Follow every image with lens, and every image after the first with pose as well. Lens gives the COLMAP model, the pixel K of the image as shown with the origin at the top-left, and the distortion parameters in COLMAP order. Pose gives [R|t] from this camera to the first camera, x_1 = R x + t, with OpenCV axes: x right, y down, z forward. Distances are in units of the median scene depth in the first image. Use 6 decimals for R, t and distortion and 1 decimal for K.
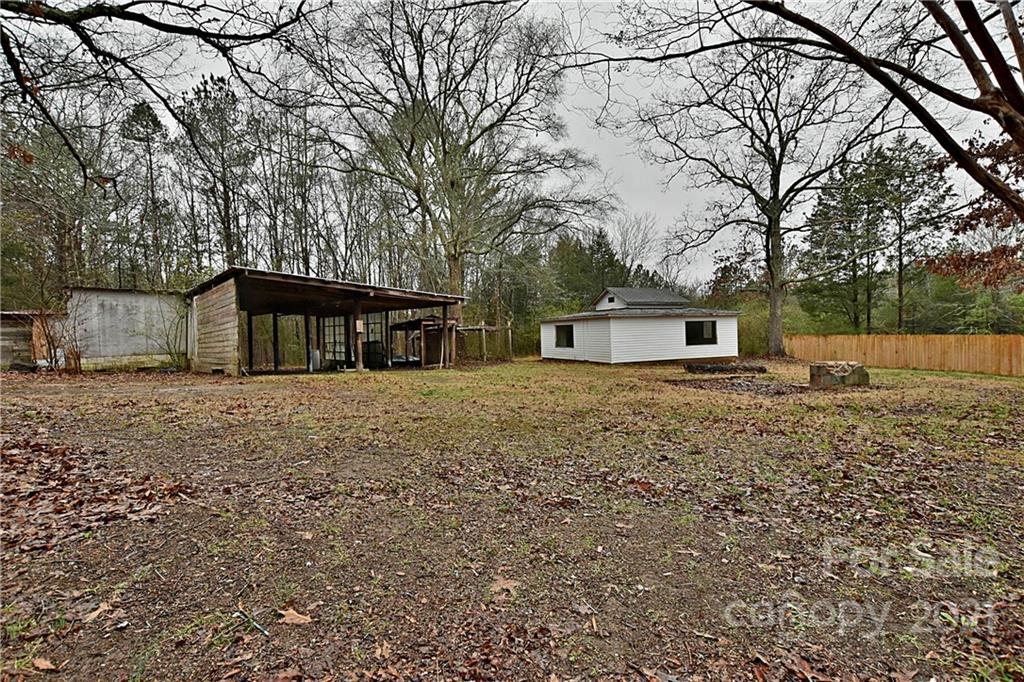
lens RADIAL K [[466.0, 0, 515.3], [0, 466.0, 347.5], [0, 0, 1]] dist [-0.032130, 0.005136]
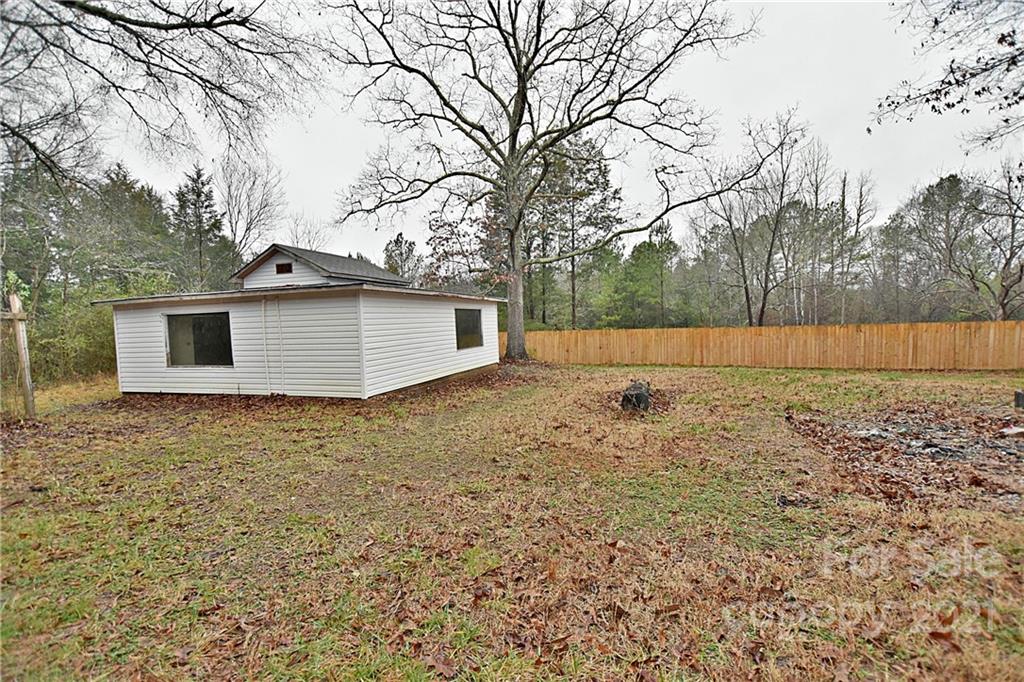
lens RADIAL K [[466.0, 0, 514.1], [0, 466.0, 344.0], [0, 0, 1]] dist [-0.032130, 0.005136]
pose [[0.657664, -0.031171, 0.752667, -0.021887], [0.037116, 0.999271, 0.008953, -0.013553], [-0.752397, 0.022048, 0.658341, 0.527925]]
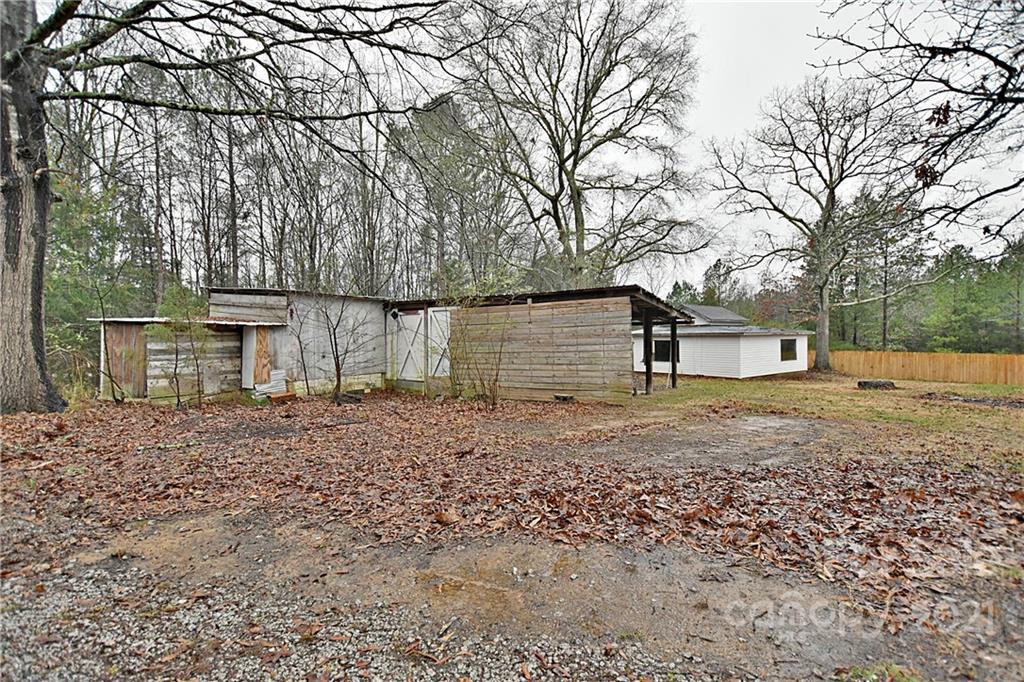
lens RADIAL K [[466.0, 0, 519.2], [0, 466.0, 343.1], [0, 0, 1]] dist [-0.032130, 0.005136]
pose [[0.970635, 0.014816, 0.240098, -0.470024], [-0.010312, 0.999747, -0.020003, -0.017662], [-0.240334, 0.016940, 0.970542, 0.078417]]
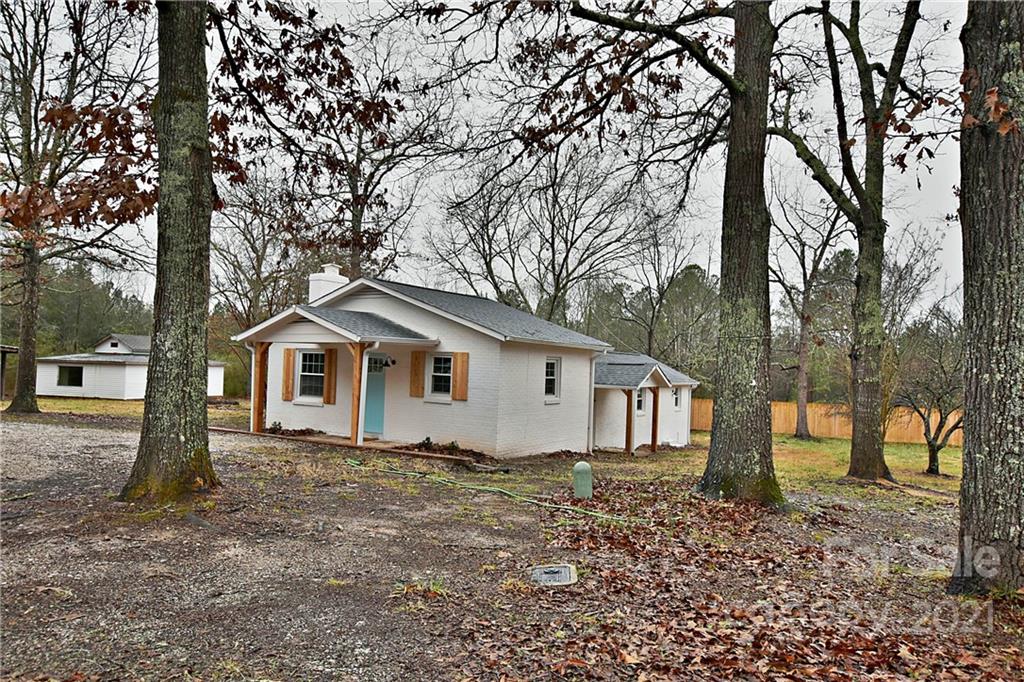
lens RADIAL K [[645.4, 0, 515.5], [0, 645.4, 346.8], [0, 0, 1]] dist [0.006855, 0.000064]
pose [[0.652263, 0.071142, 0.754647, -0.396010], [-0.022570, 0.996967, -0.074477, -0.002362], [-0.757657, 0.031546, 0.651890, -0.878232]]
